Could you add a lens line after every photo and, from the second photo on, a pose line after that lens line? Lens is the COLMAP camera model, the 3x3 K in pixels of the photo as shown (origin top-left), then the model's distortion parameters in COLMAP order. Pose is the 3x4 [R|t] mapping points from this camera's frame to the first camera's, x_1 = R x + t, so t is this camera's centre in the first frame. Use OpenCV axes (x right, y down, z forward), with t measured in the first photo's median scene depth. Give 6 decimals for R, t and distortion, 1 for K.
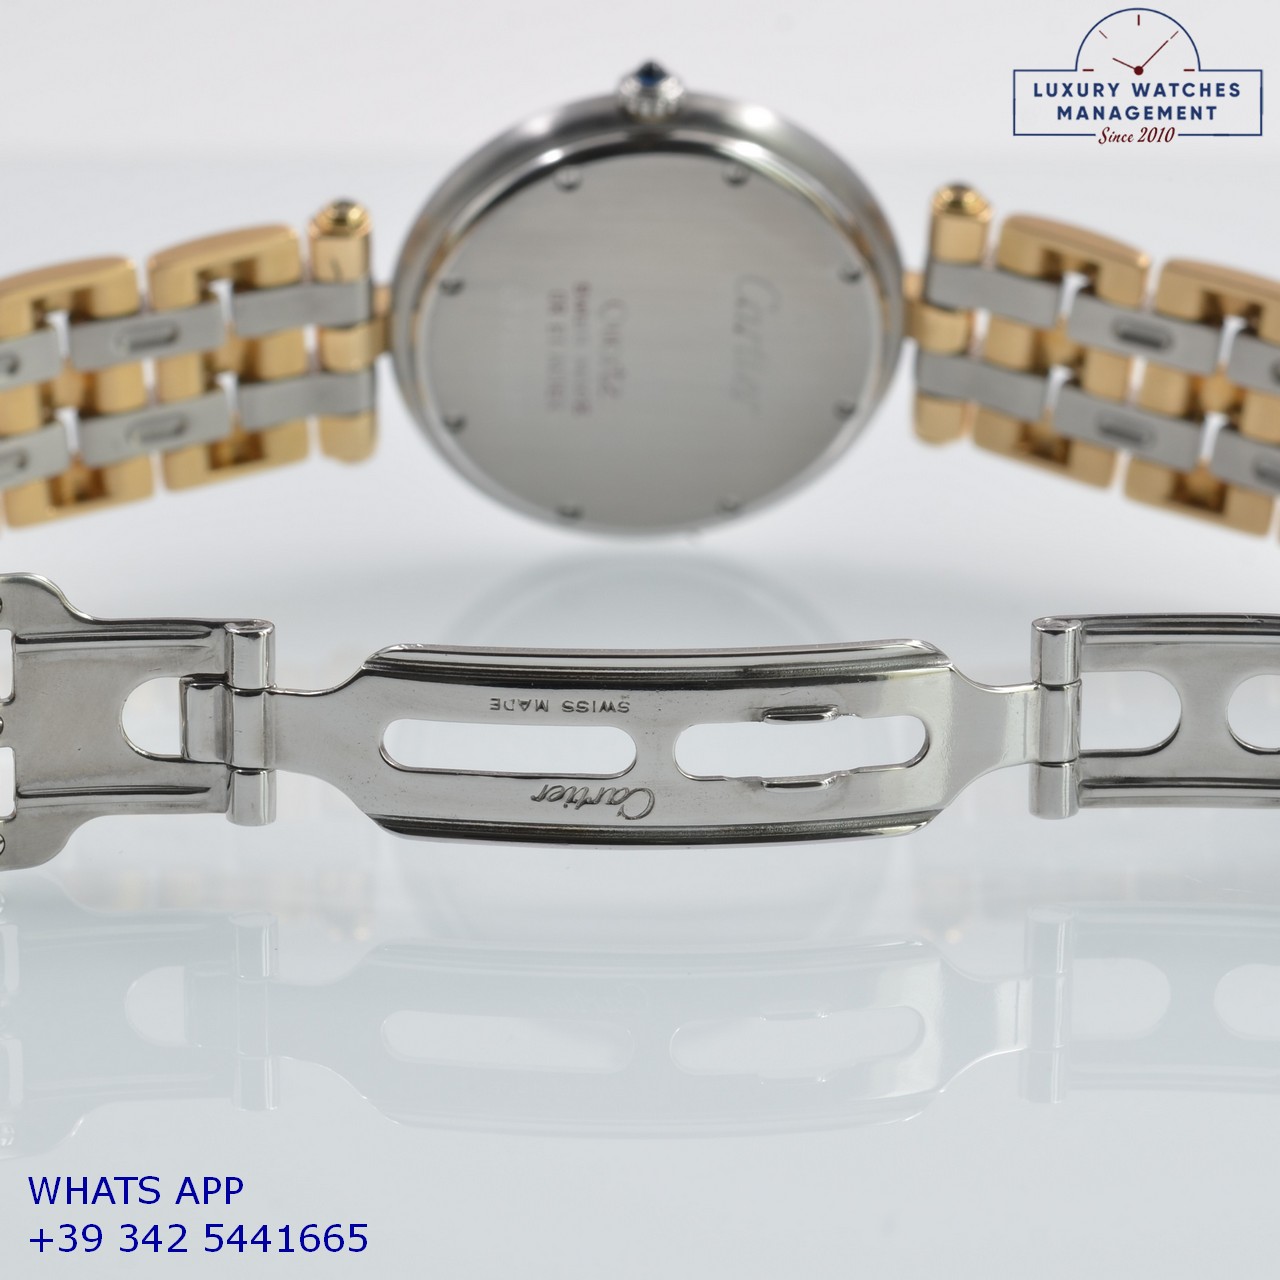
lens RADIAL K [[5725.8, 0, 640.0], [0, 5725.8, 636.4], [0, 0, 1]] dist [-0.000415, 0.000000]
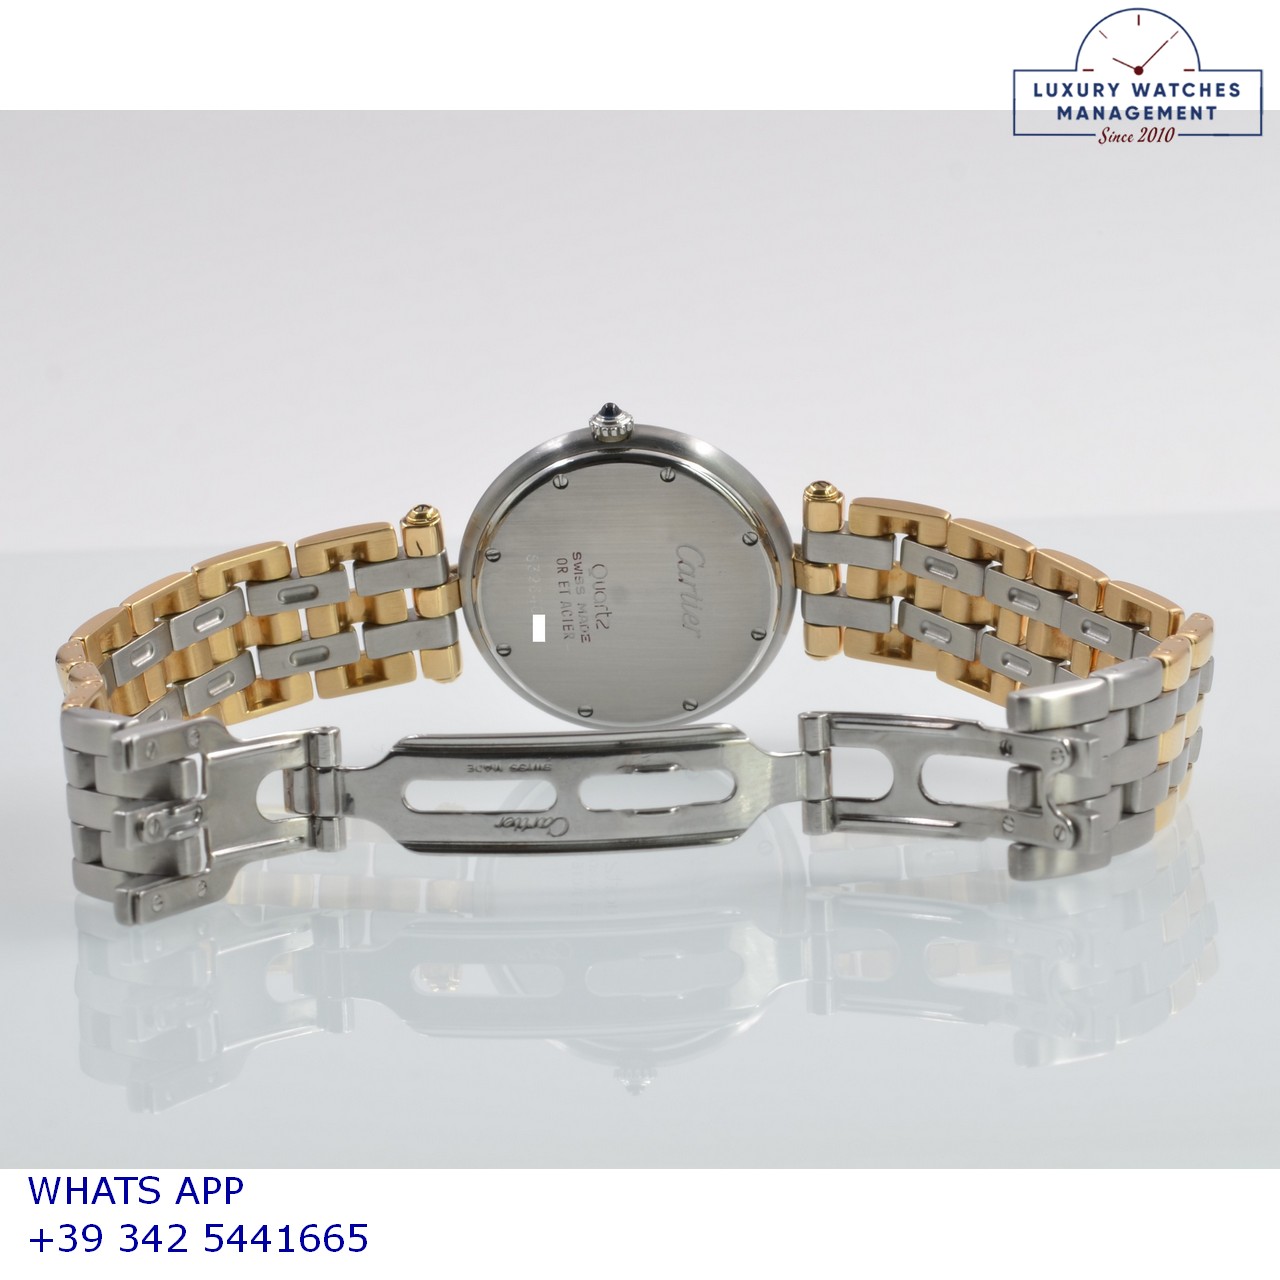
lens RADIAL K [[5725.8, 0, 636.7], [0, 5725.8, 644.9], [0, 0, 1]] dist [-0.000415, 0.000000]
pose [[0.994108, -0.036223, -0.102159, 0.163948], [0.024169, 0.992855, -0.116858, 0.145484], [0.105662, 0.113700, 0.987880, -0.531893]]
